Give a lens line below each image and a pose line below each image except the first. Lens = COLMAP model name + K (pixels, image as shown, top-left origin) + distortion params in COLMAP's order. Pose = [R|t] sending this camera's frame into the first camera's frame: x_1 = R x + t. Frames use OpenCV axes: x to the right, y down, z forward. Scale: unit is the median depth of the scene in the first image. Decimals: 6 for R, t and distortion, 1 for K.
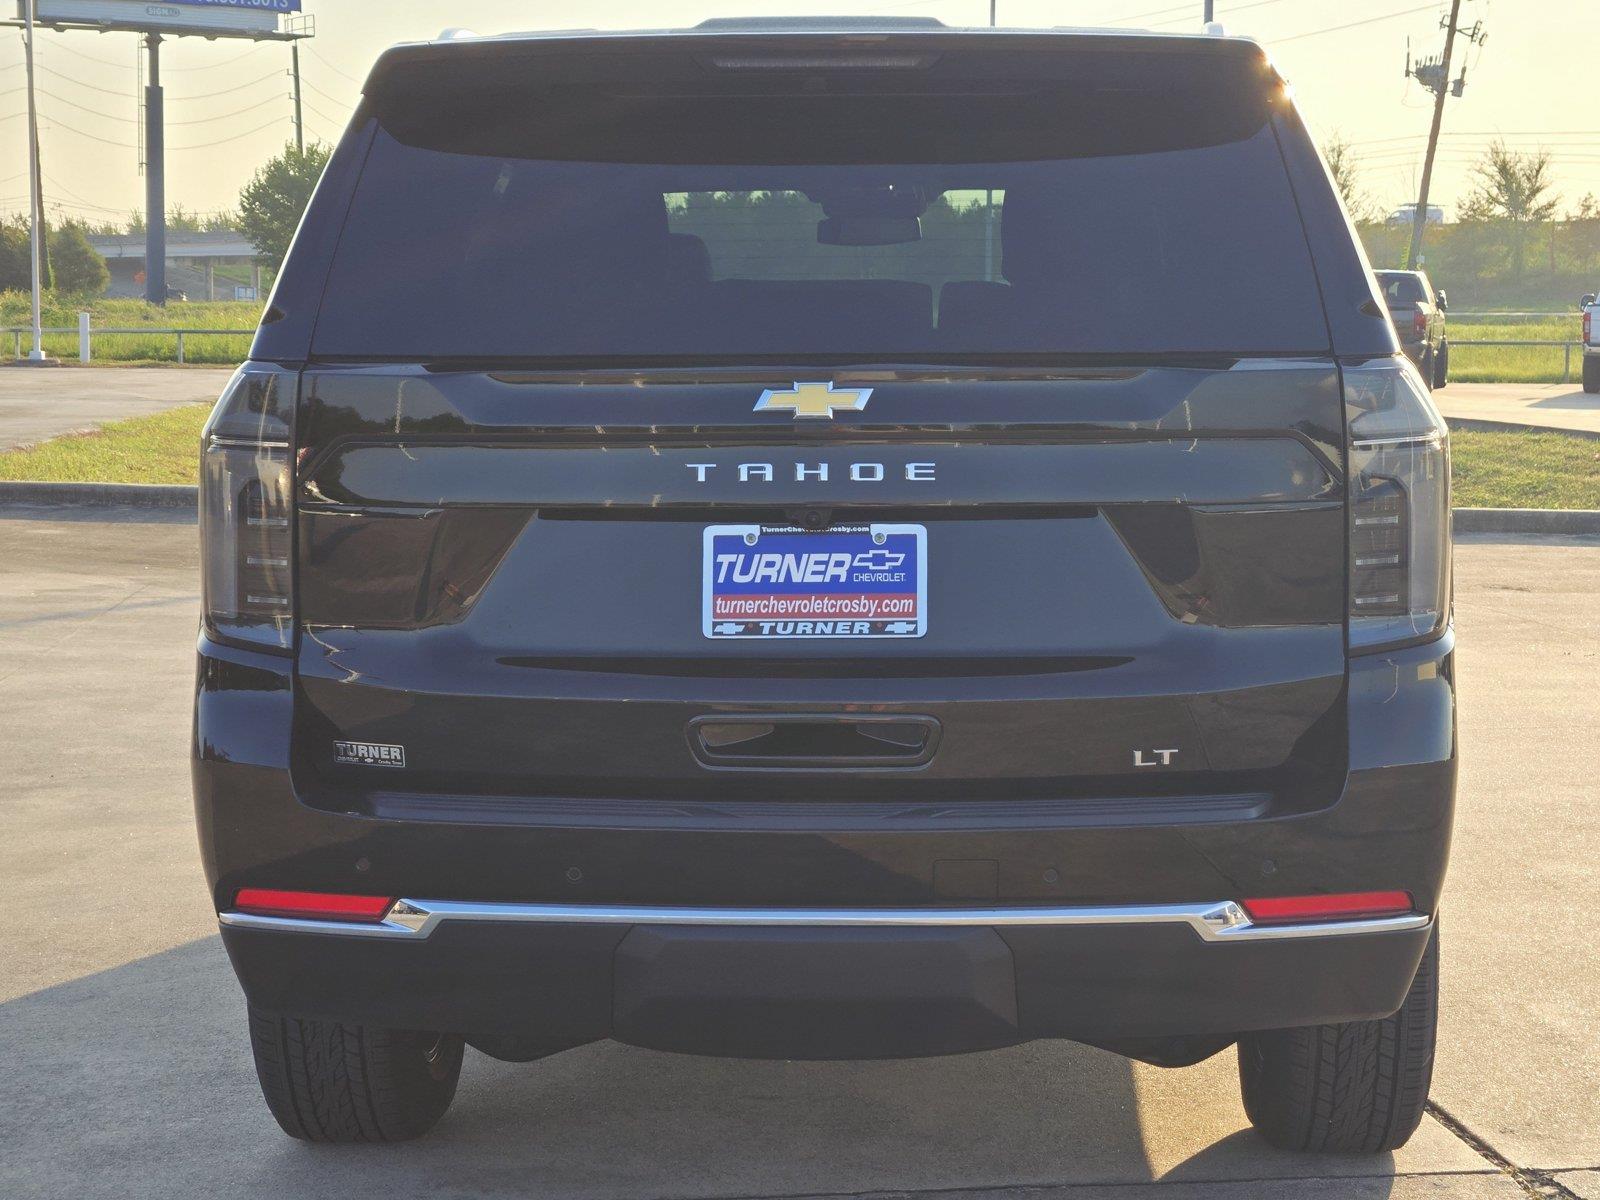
lens RADIAL K [[3375.3, 0, 799.5], [0, 3375.3, 629.9], [0, 0, 1]] dist [-0.744193, 7.049411]
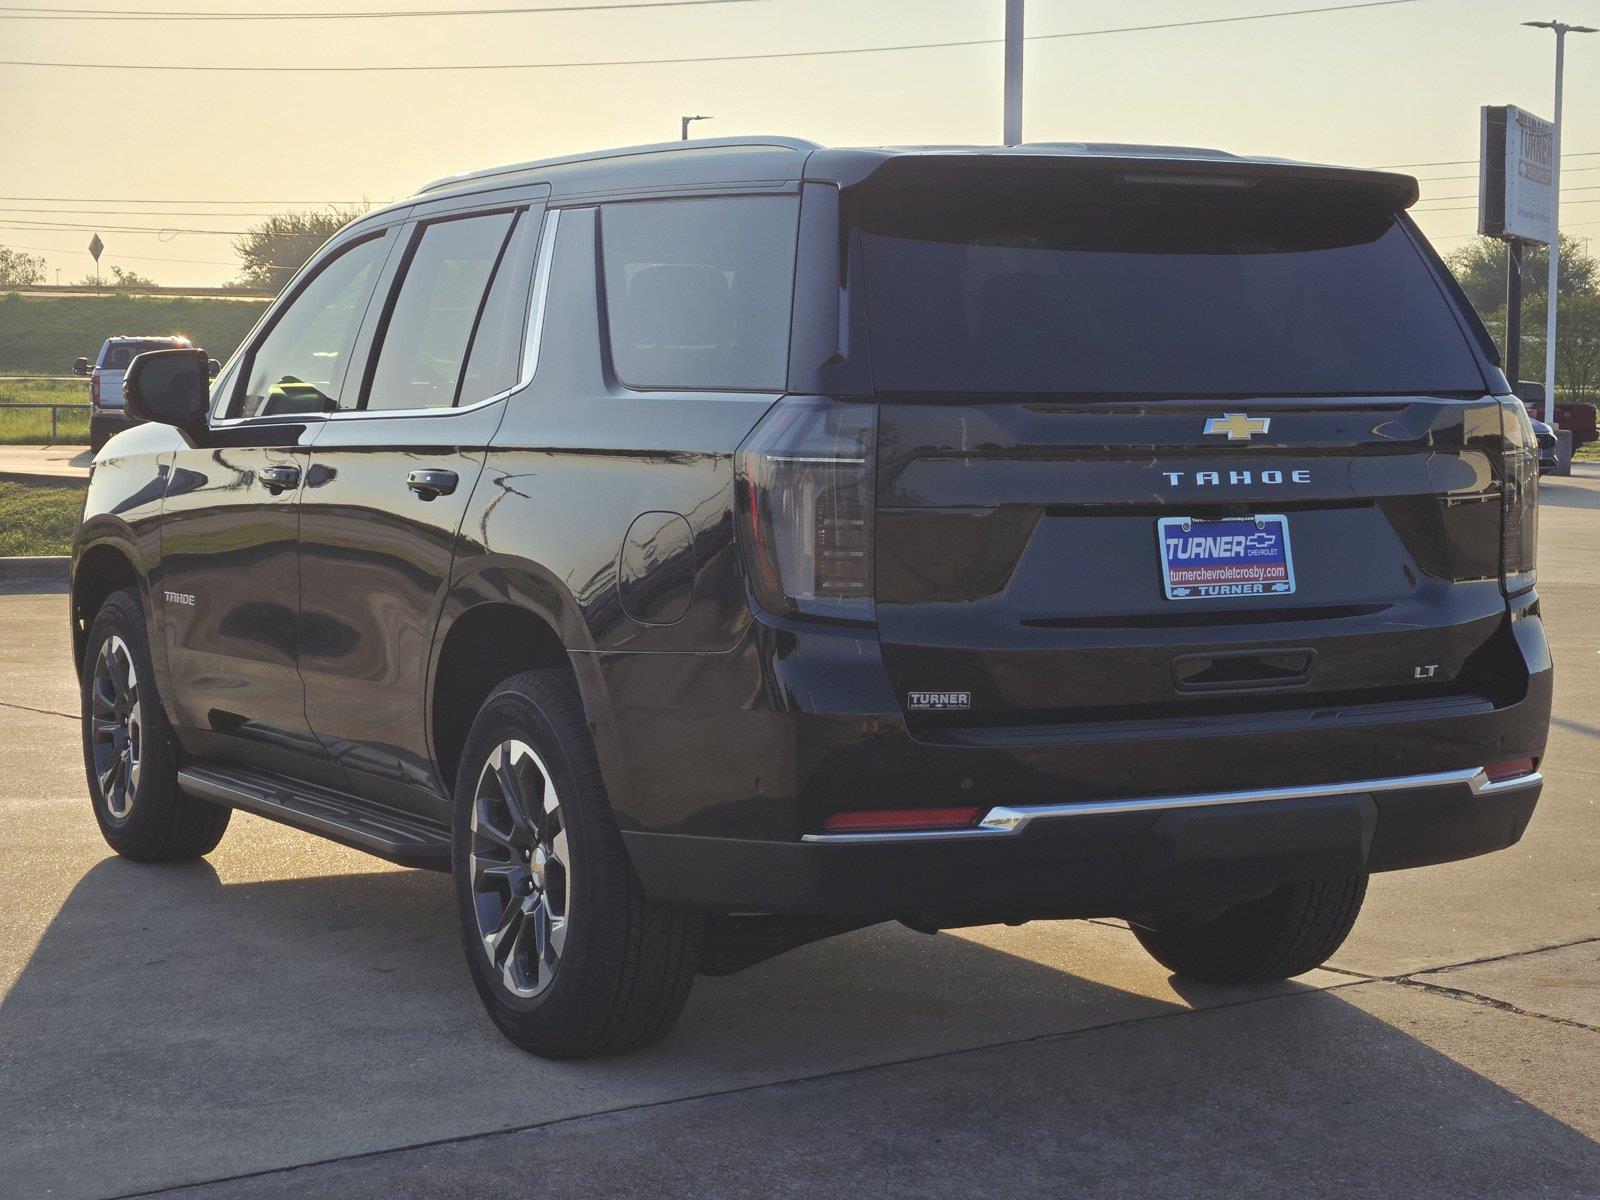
lens RADIAL K [[3375.3, 0, 799.5], [0, 3375.3, 629.9], [0, 0, 1]] dist [-0.744193, 7.049411]
pose [[0.858630, -0.038896, 0.511118, -0.850829], [0.055028, 0.998349, -0.016467, 0.028813], [-0.509634, 0.042265, 0.859353, -0.091467]]
